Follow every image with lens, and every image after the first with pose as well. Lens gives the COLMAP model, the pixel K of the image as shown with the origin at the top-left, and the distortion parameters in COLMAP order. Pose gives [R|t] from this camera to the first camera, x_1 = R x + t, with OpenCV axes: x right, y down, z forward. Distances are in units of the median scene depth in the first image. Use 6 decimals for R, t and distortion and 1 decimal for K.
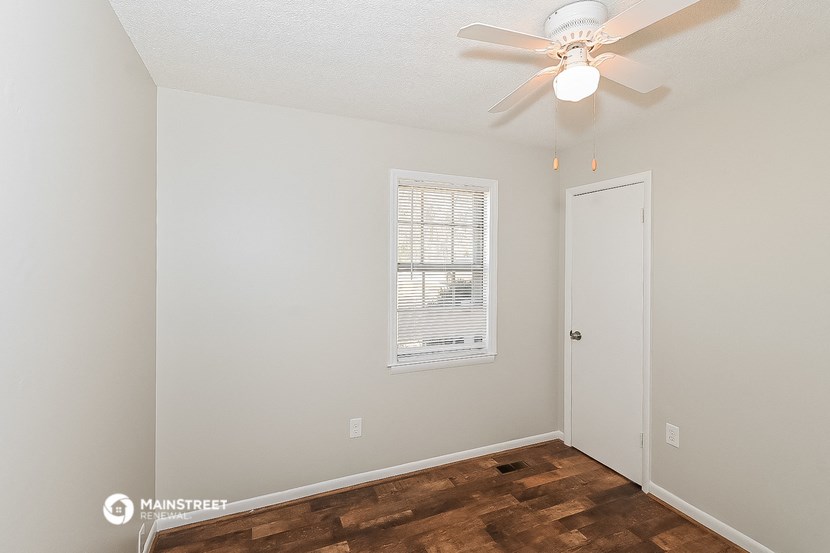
lens RADIAL K [[387.2, 0, 416.4], [0, 387.2, 258.8], [0, 0, 1]] dist [-0.000258, -0.000077]
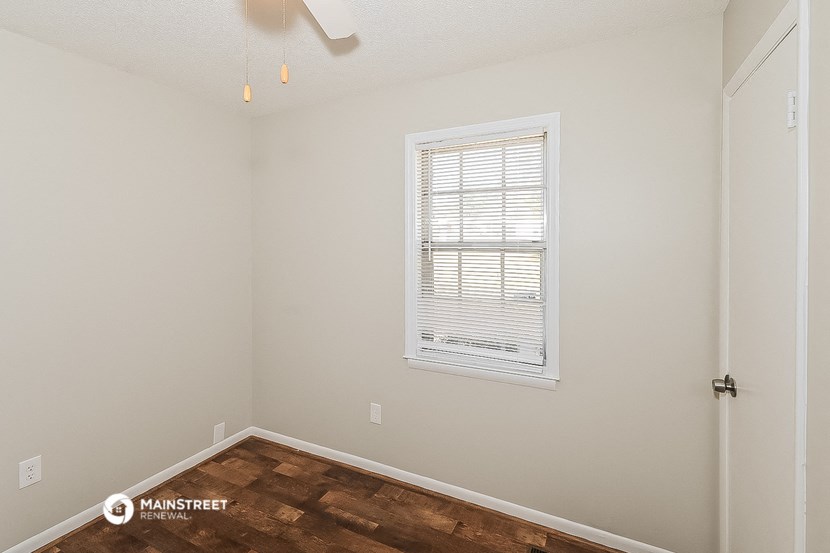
lens RADIAL K [[377.0, 0, 414.0], [0, 377.0, 250.0], [0, 0, 1]] dist [-0.000541, -0.000051]
pose [[0.647000, -0.002056, -0.762487, 0.609186], [0.000000, 0.999996, -0.002697, 0.034939], [0.762490, 0.001745, 0.646997, 0.463349]]
